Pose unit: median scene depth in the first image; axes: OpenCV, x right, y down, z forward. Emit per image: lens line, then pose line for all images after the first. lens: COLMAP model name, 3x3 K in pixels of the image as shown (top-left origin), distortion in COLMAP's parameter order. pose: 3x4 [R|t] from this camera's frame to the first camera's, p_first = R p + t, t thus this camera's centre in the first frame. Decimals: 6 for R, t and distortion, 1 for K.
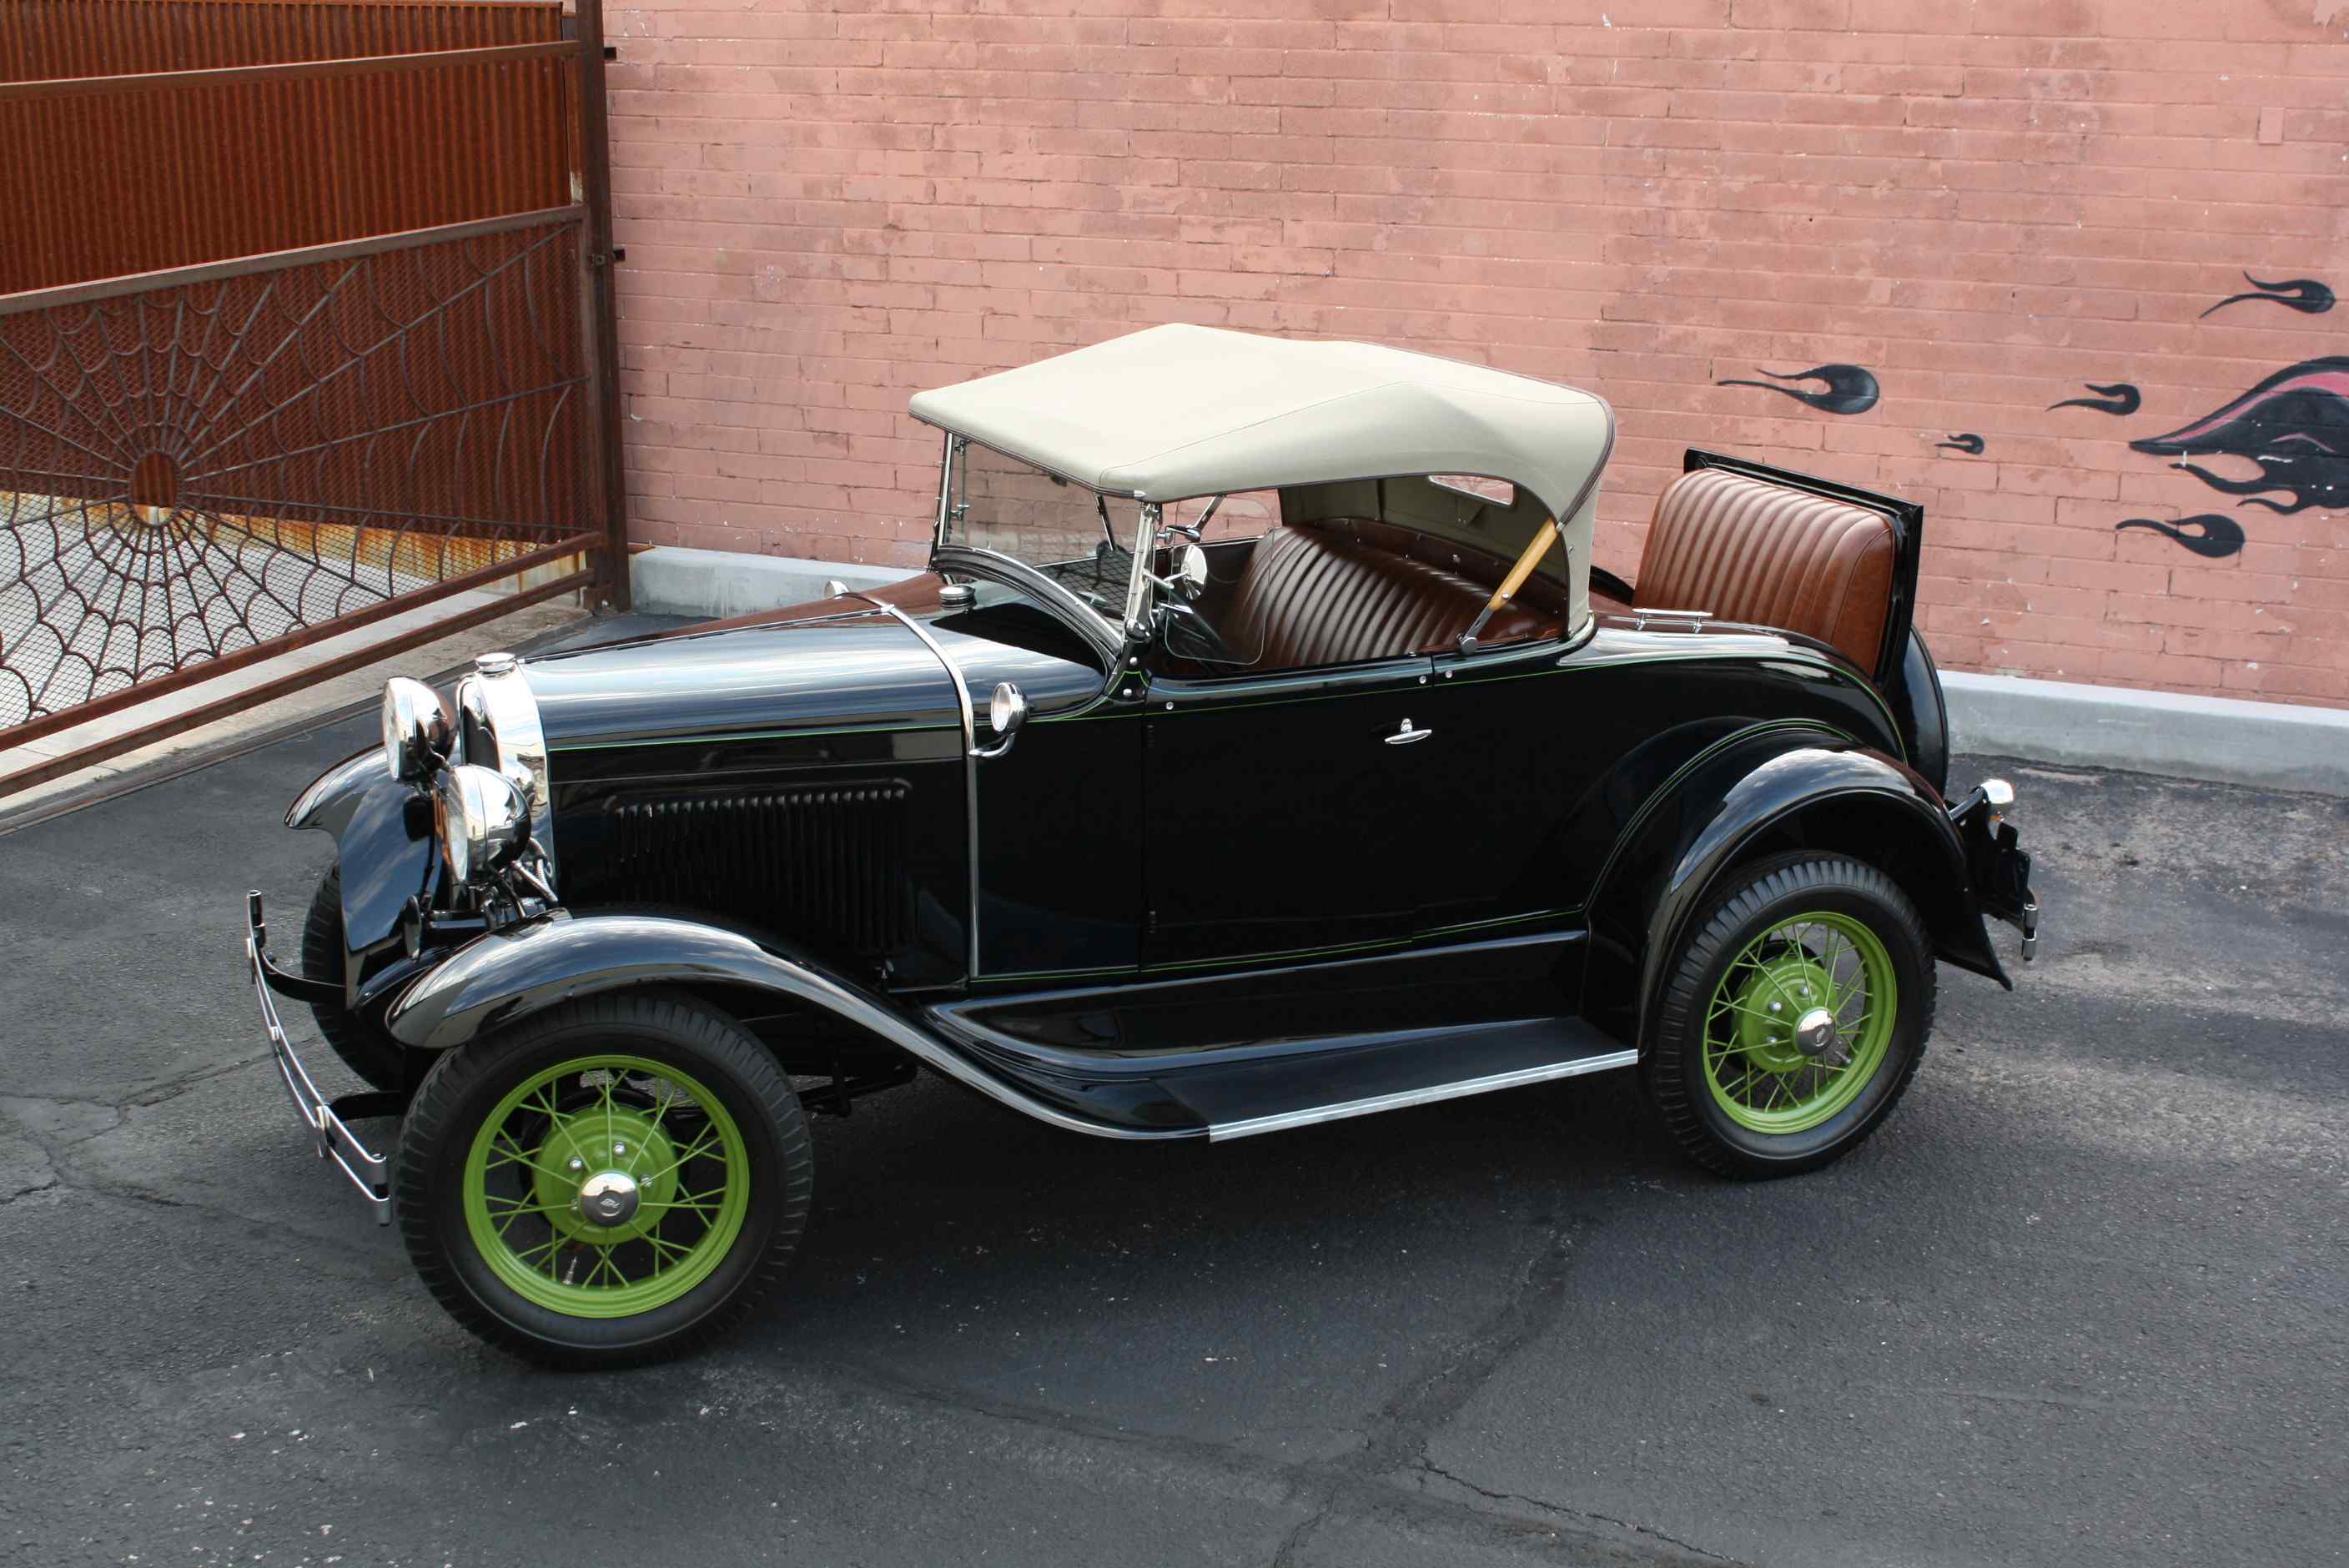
lens RADIAL K [[2888.2, 0, 1204.0], [0, 2888.2, 768.1], [0, 0, 1]] dist [-0.059545, 0.000000]
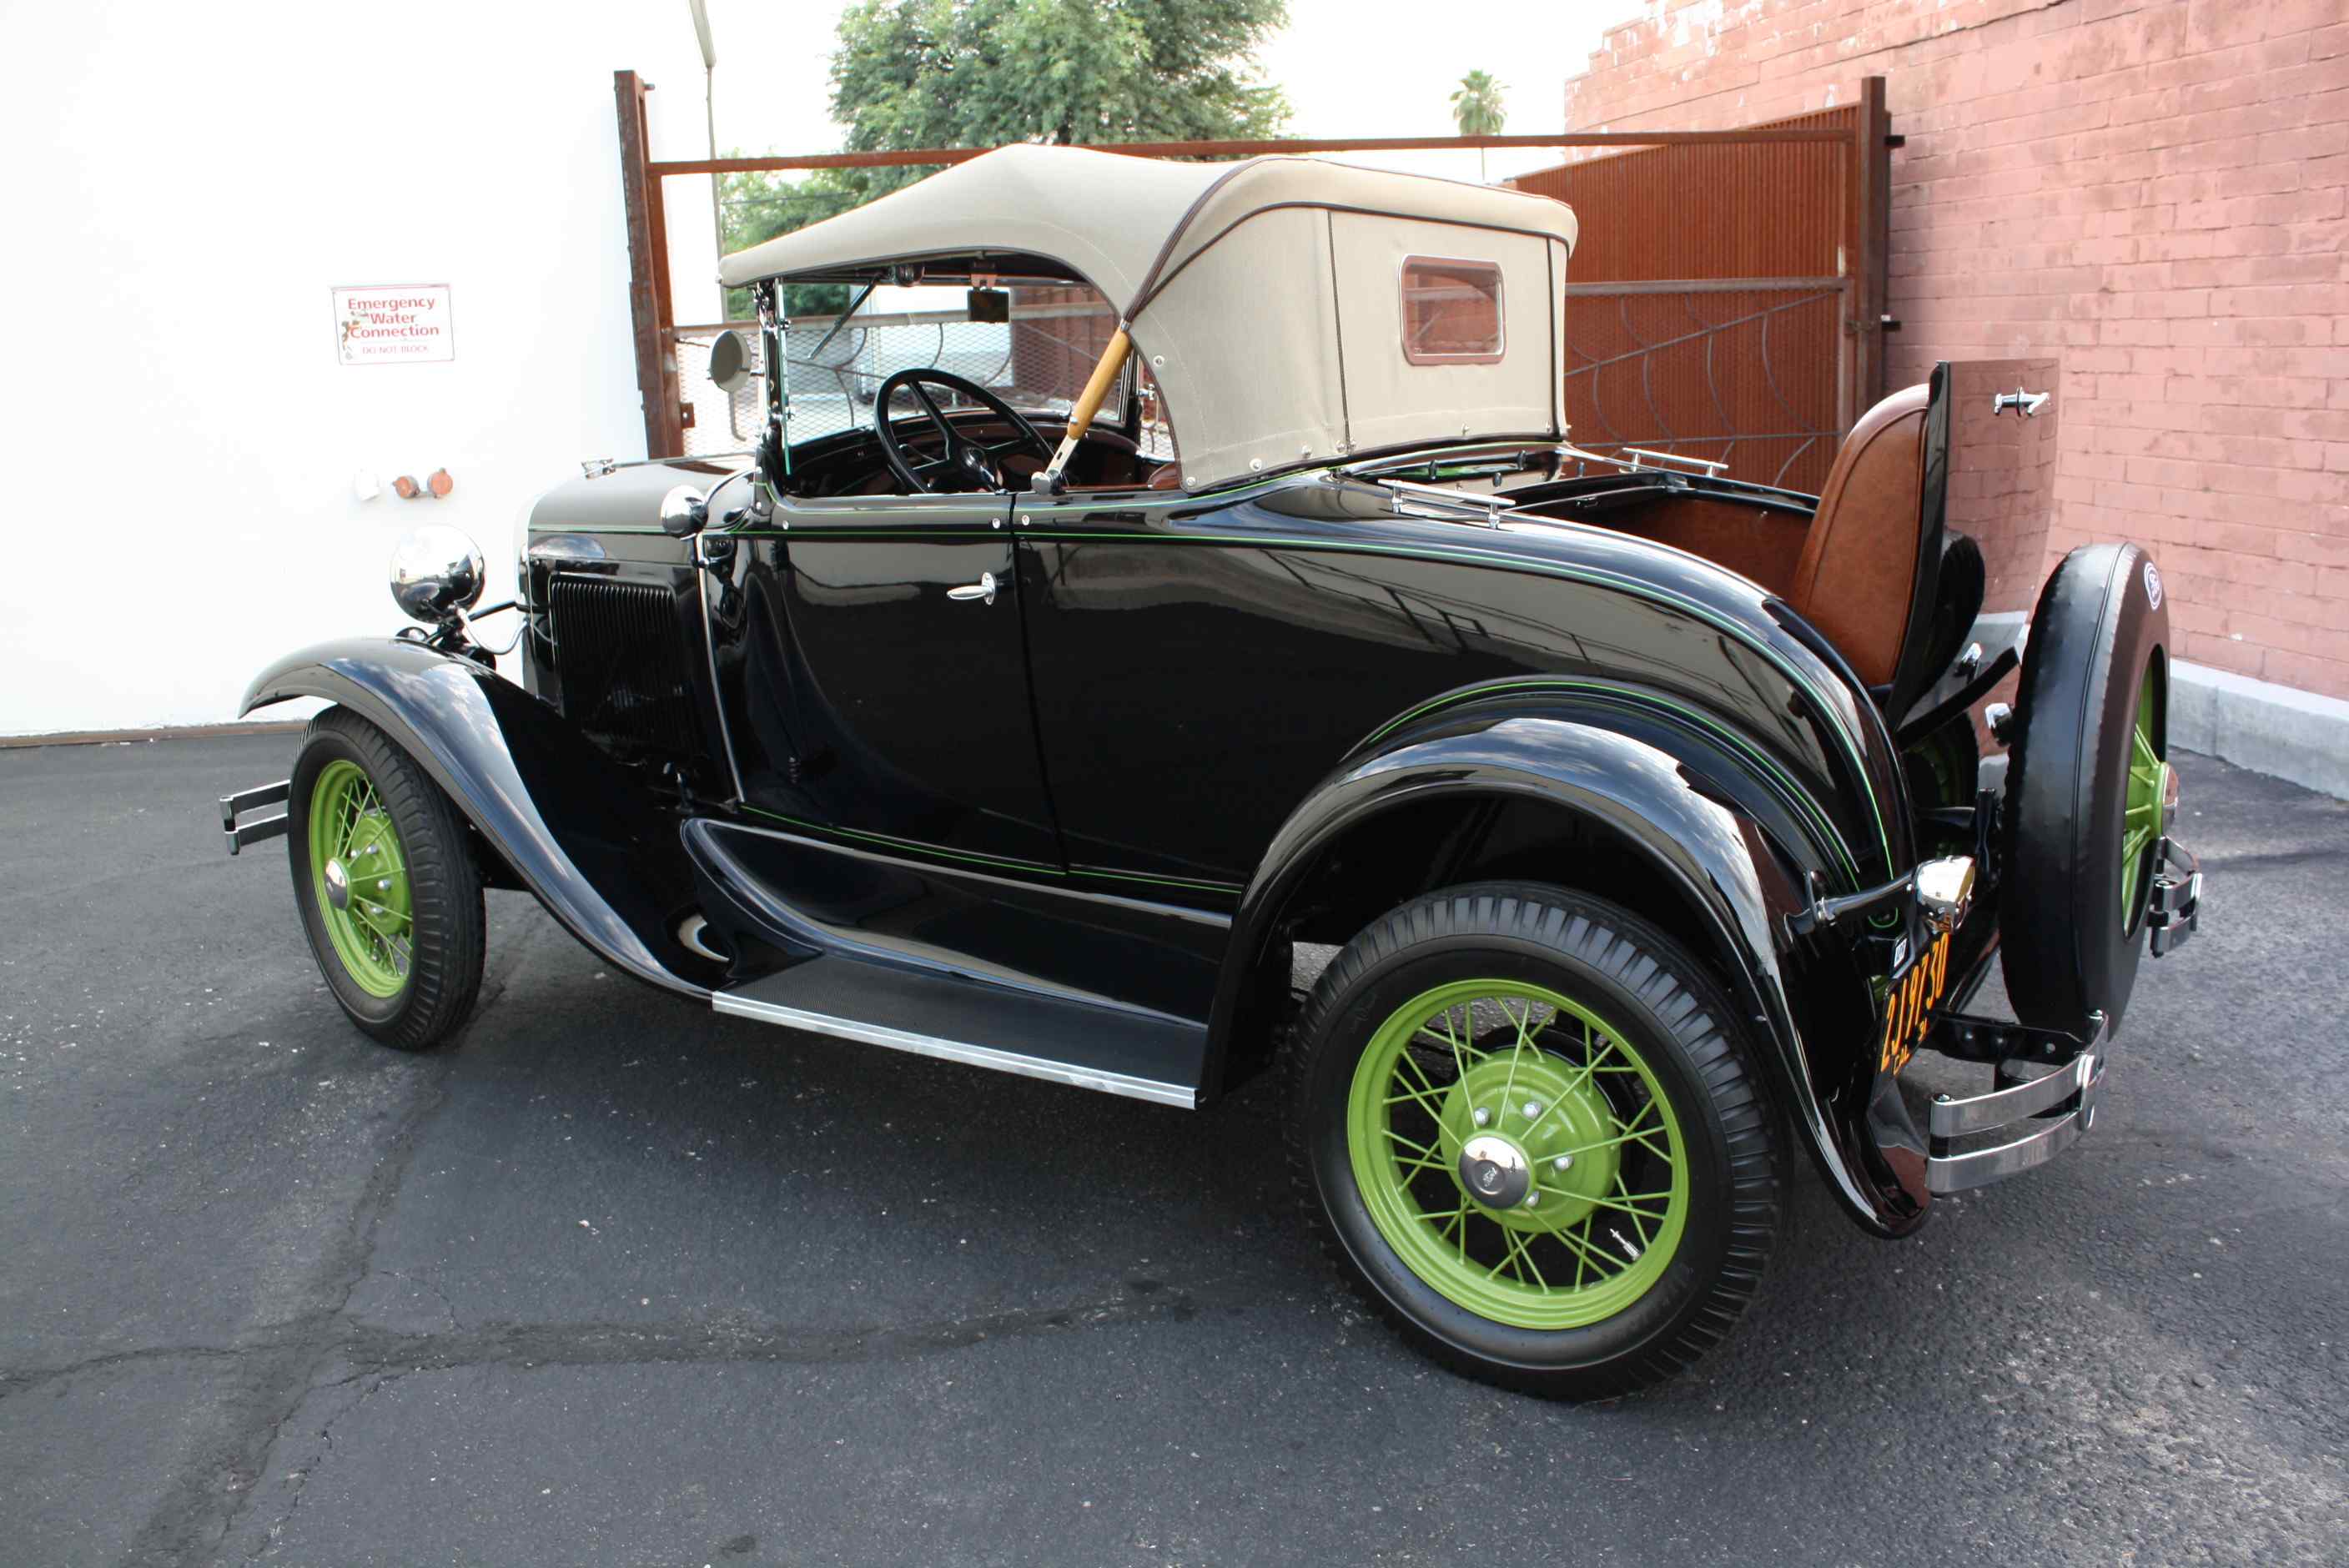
lens RADIAL K [[1985.5, 0, 1184.1], [0, 1985.5, 791.3], [0, 0, 1]] dist [-0.162033, 0.141981]
pose [[0.538775, 0.162700, -0.826589, 0.323384], [-0.192257, 0.979028, 0.067390, -0.003230], [0.820218, 0.122610, 0.558756, 0.436198]]
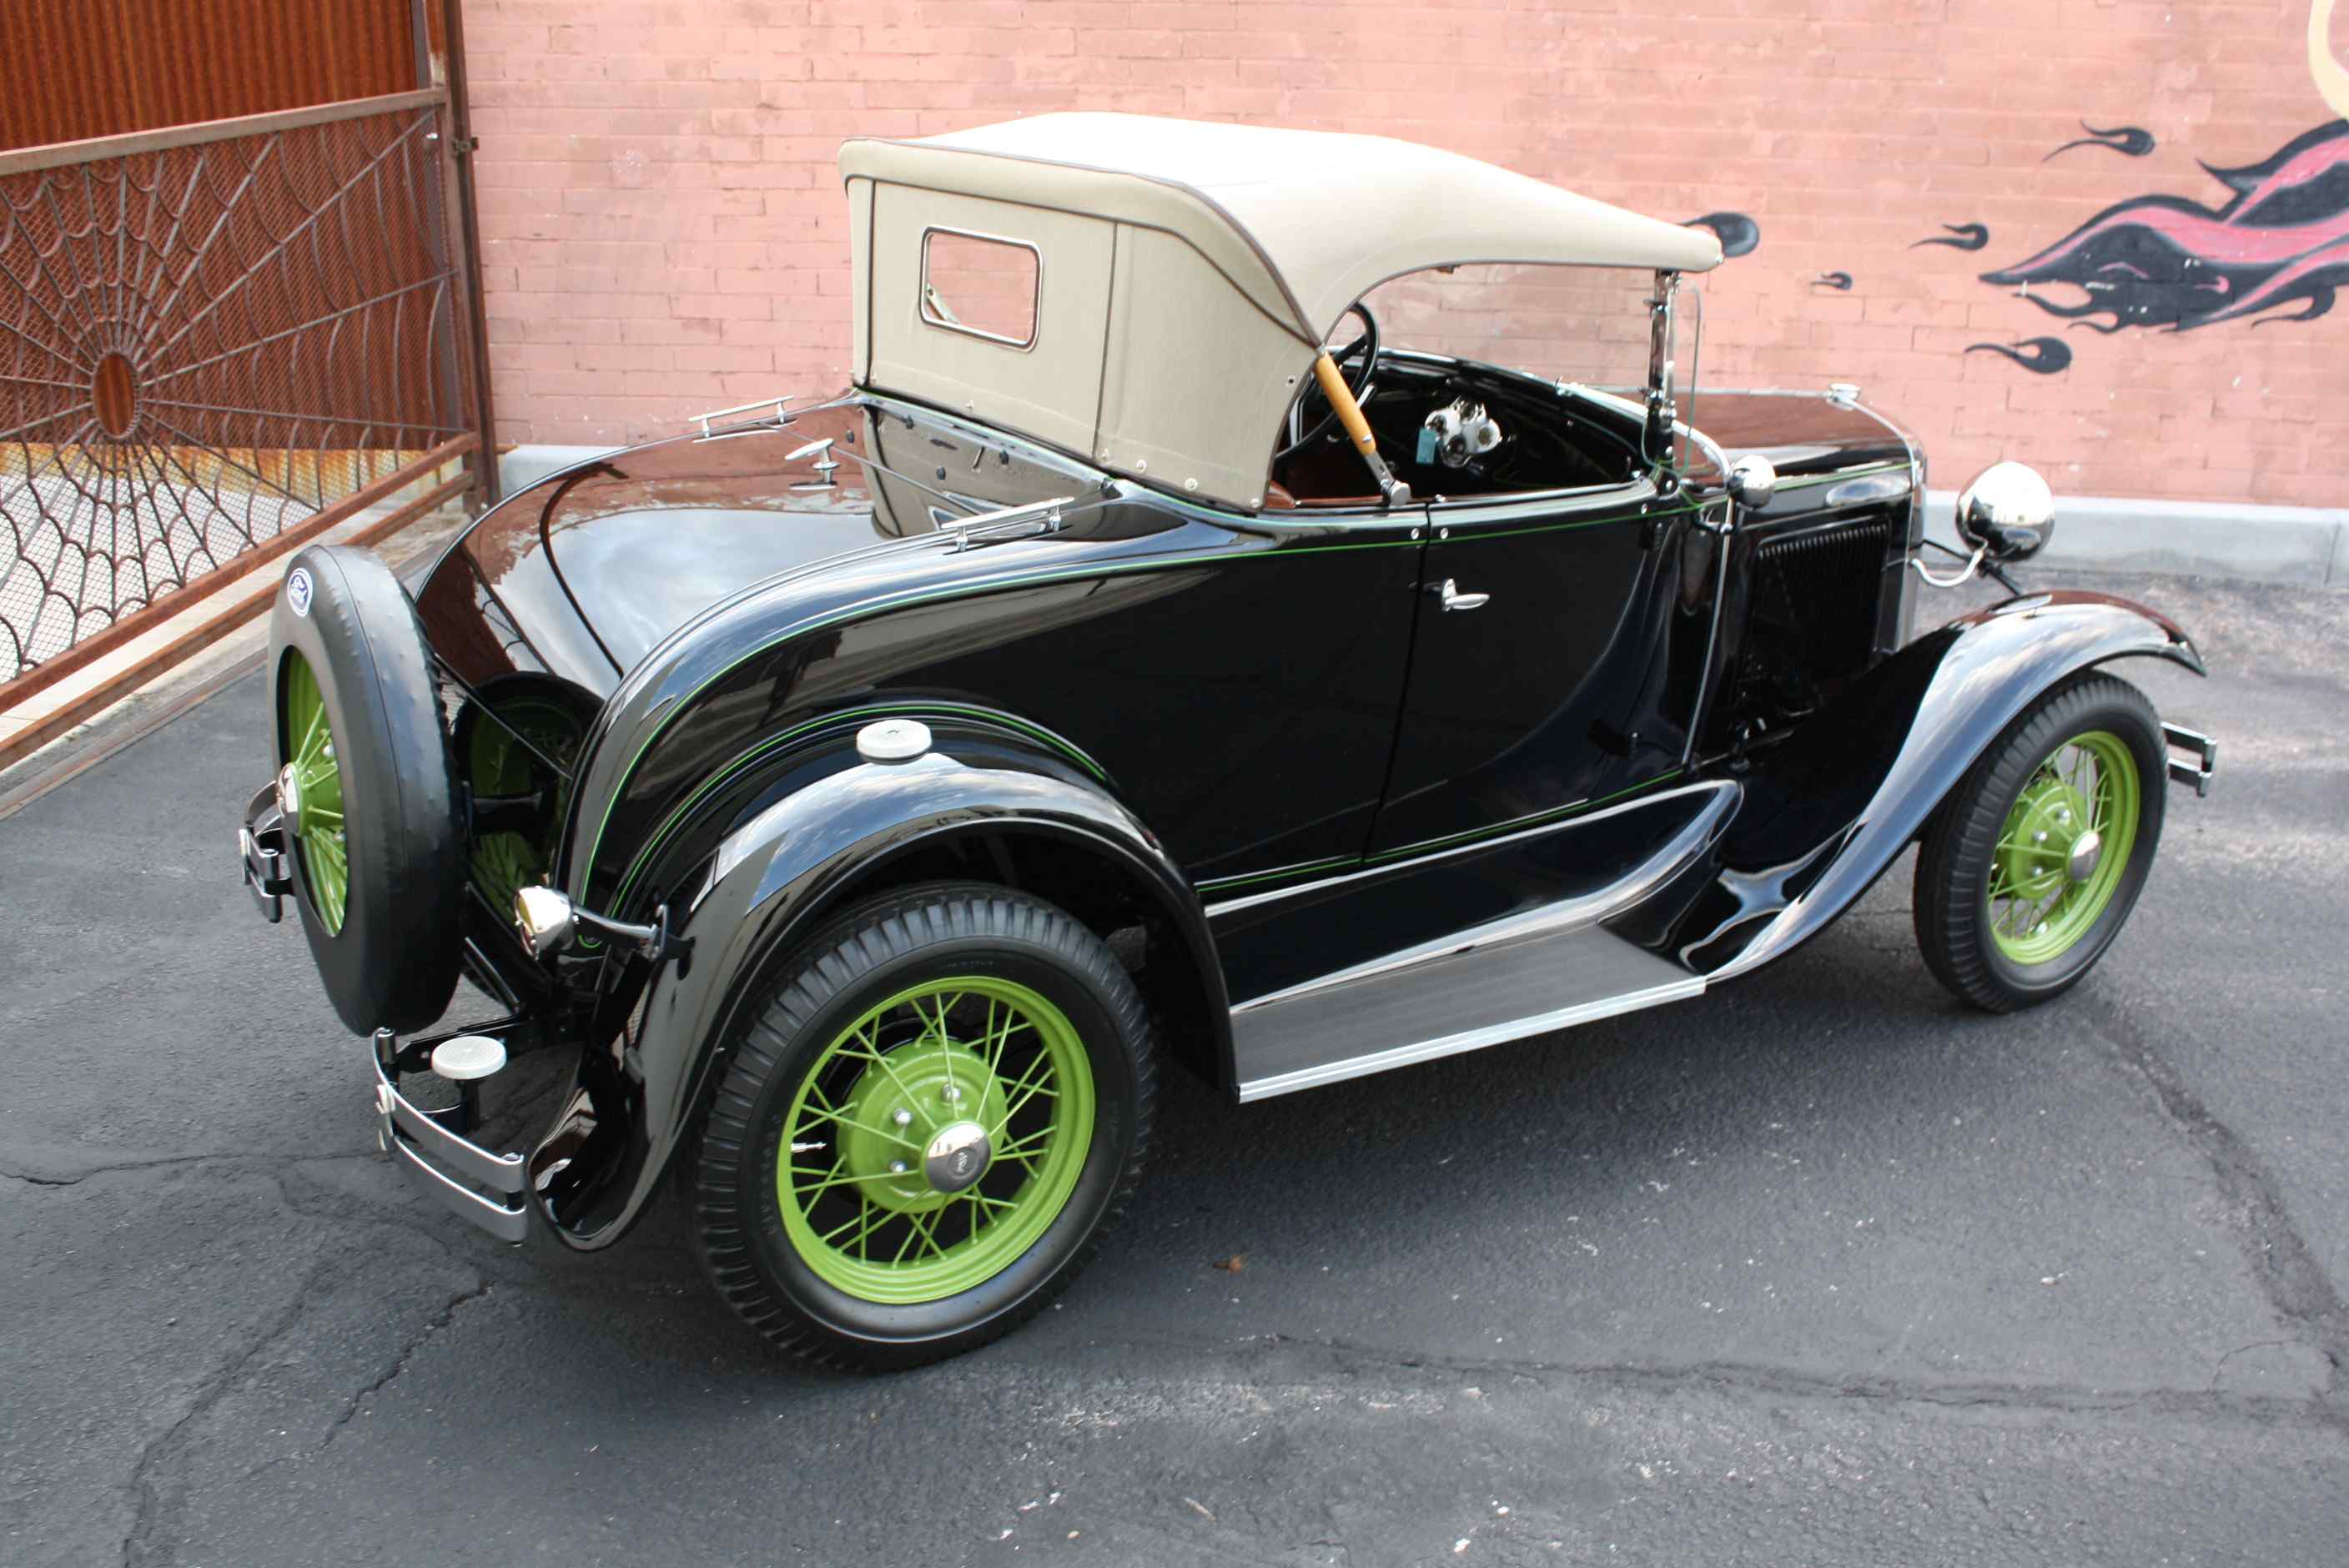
lens RADIAL K [[2210.1, 0, 1190.6], [0, 2210.1, 782.2], [0, 0, 1]] dist [-0.086273, 0.000000]
pose [[0.951875, -0.097977, 0.290403, -0.232213], [0.075621, 0.993311, 0.087257, -0.012599], [-0.297010, -0.061097, 0.952918, 0.250558]]
